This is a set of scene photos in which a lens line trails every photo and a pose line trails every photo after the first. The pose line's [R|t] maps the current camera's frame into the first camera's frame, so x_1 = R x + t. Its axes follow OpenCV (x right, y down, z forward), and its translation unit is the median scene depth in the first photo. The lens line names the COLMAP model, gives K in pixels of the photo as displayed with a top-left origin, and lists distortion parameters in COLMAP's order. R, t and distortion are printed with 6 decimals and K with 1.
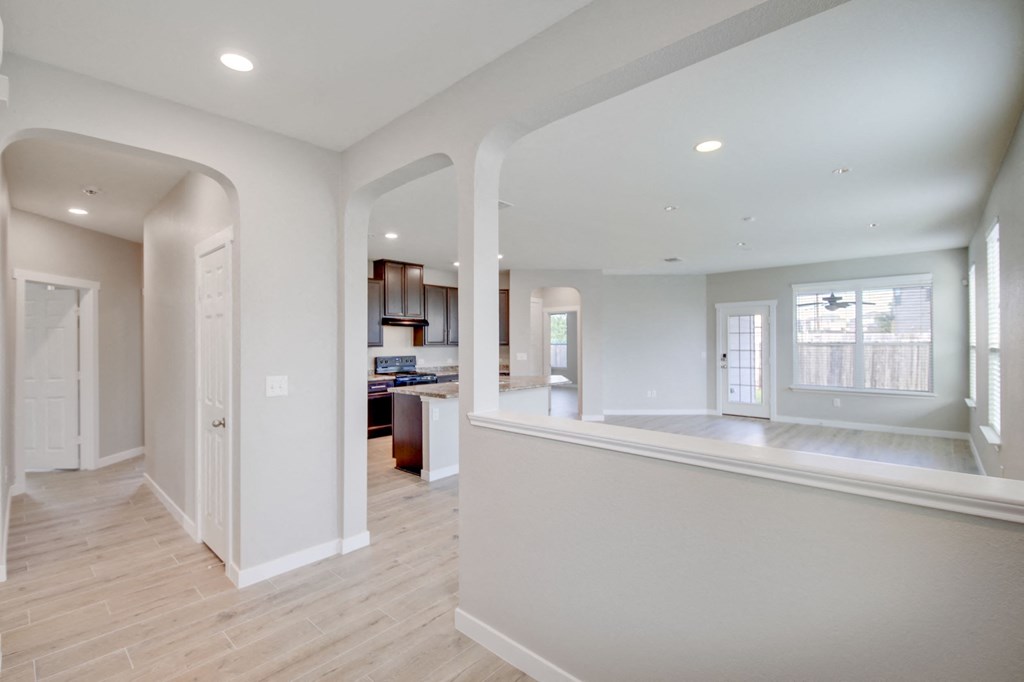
lens RADIAL K [[452.5, 0, 509.5], [0, 452.5, 340.0], [0, 0, 1]] dist [0.020396, -0.017795]
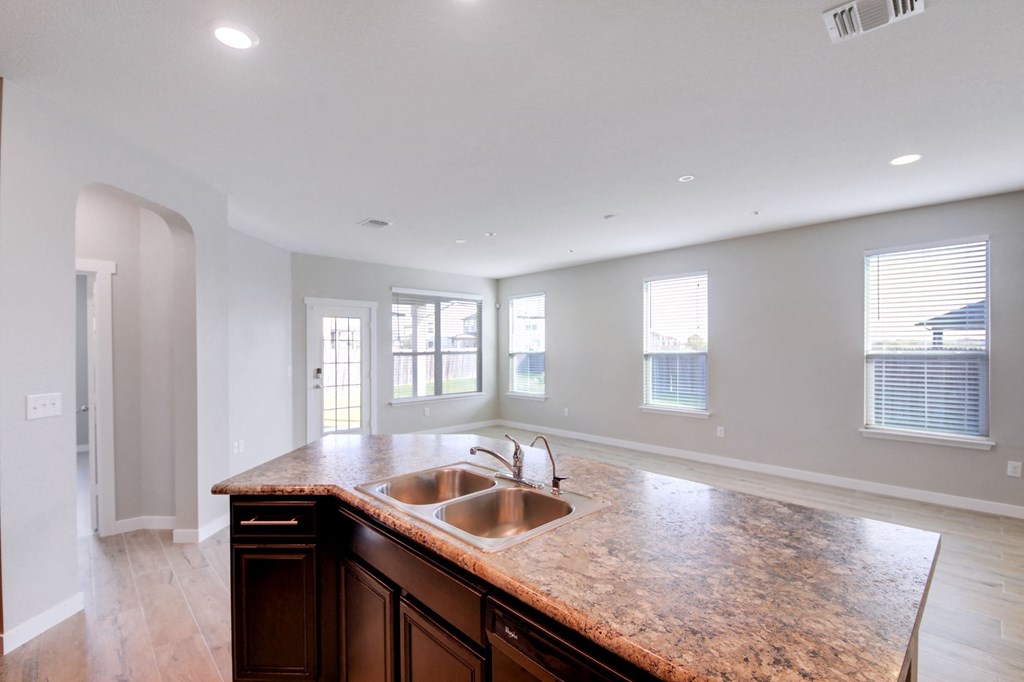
lens RADIAL K [[452.5, 0, 517.6], [0, 452.5, 347.0], [0, 0, 1]] dist [0.020396, -0.017795]
pose [[0.051817, 0.006225, 0.998637, -0.246913], [0.002846, 0.999976, -0.006381, 0.002051], [-0.998653, 0.003173, 0.051798, 0.706116]]
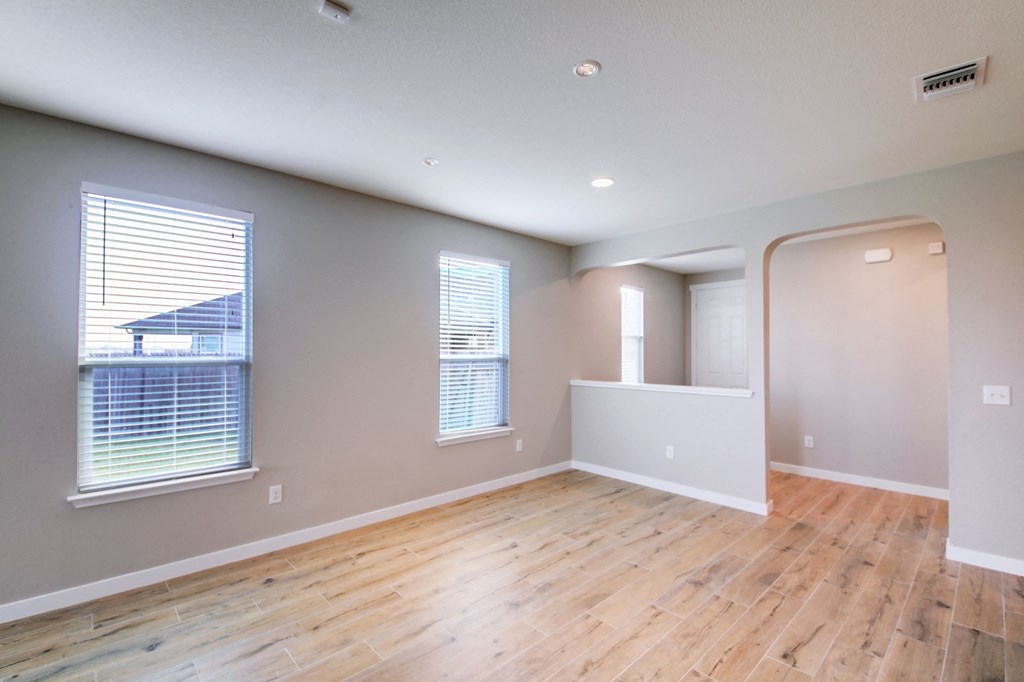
lens RADIAL K [[452.5, 0, 513.3], [0, 452.5, 349.1], [0, 0, 1]] dist [0.020396, -0.017795]
pose [[-0.998097, 0.003912, 0.061545, 0.228933], [0.003508, 0.999972, -0.006669, 0.000791], [-0.061570, -0.006440, -0.998082, 0.830988]]
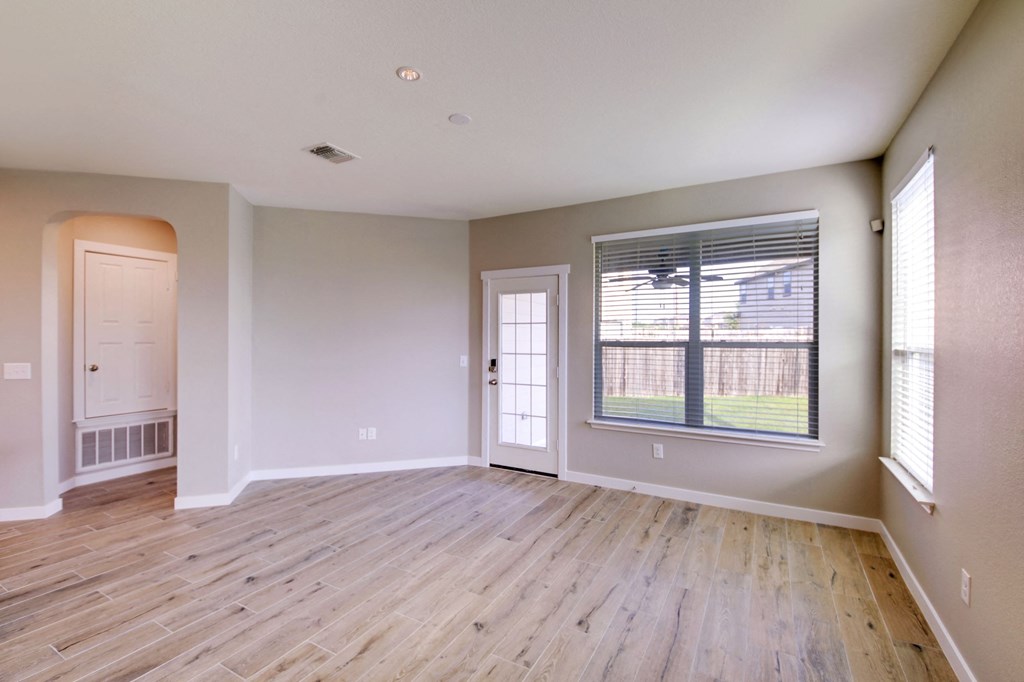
lens RADIAL K [[452.5, 0, 511.2], [0, 452.5, 336.6], [0, 0, 1]] dist [0.020396, -0.017795]
pose [[0.971960, 0.005212, 0.235090, 0.394462], [-0.006045, 0.999978, 0.002824, -0.000338], [-0.235070, -0.004166, 0.971969, 0.484588]]
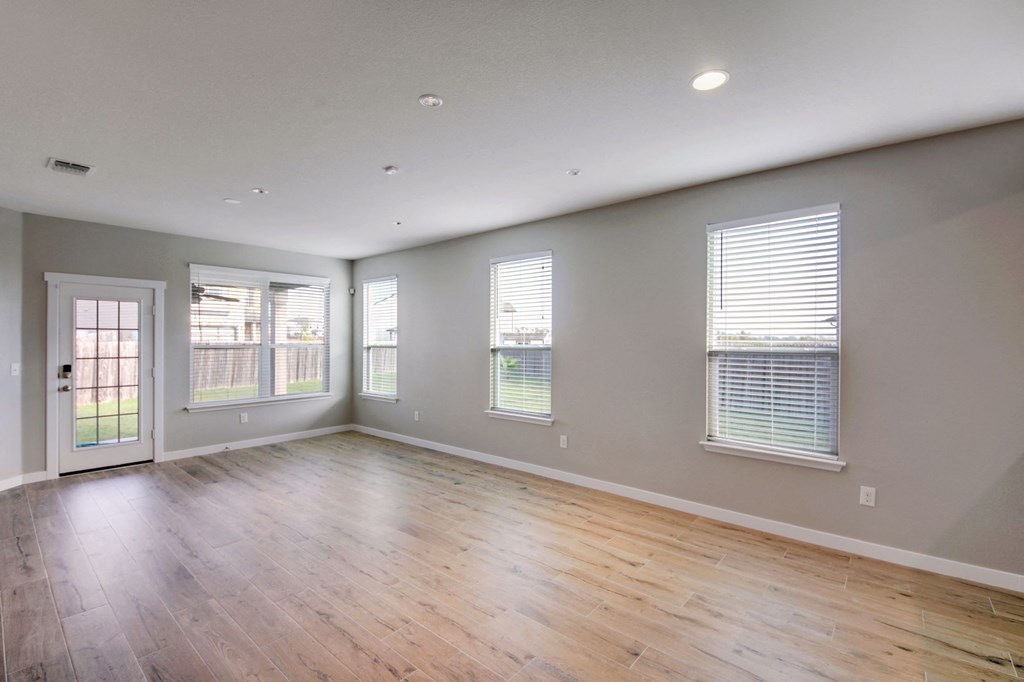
lens RADIAL K [[452.5, 0, 513.9], [0, 452.5, 338.8], [0, 0, 1]] dist [0.020396, -0.017795]
pose [[-0.044008, 0.008336, 0.998996, -0.113353], [-0.003150, 0.999959, -0.008483, 0.001025], [-0.999026, -0.003520, -0.043980, 0.521475]]
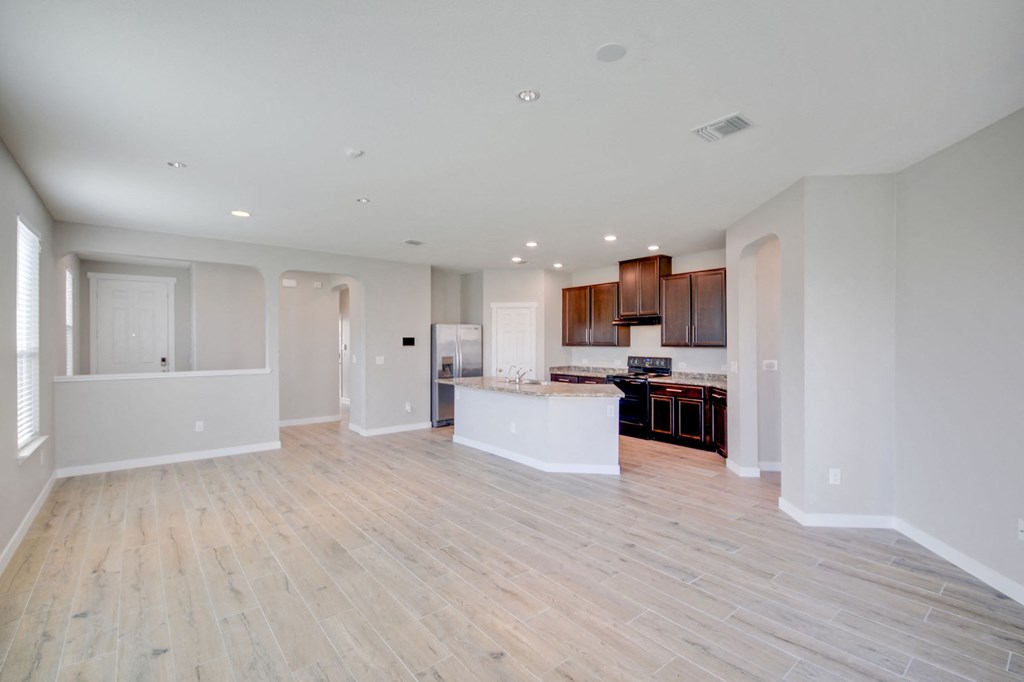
lens RADIAL K [[452.5, 0, 512.3], [0, 452.5, 342.7], [0, 0, 1]] dist [0.020396, -0.017795]
pose [[-0.133931, 0.007404, -0.990963, 0.700105], [0.003520, 0.999969, 0.006996, -0.001643], [0.990984, -0.002551, -0.133953, 0.807812]]
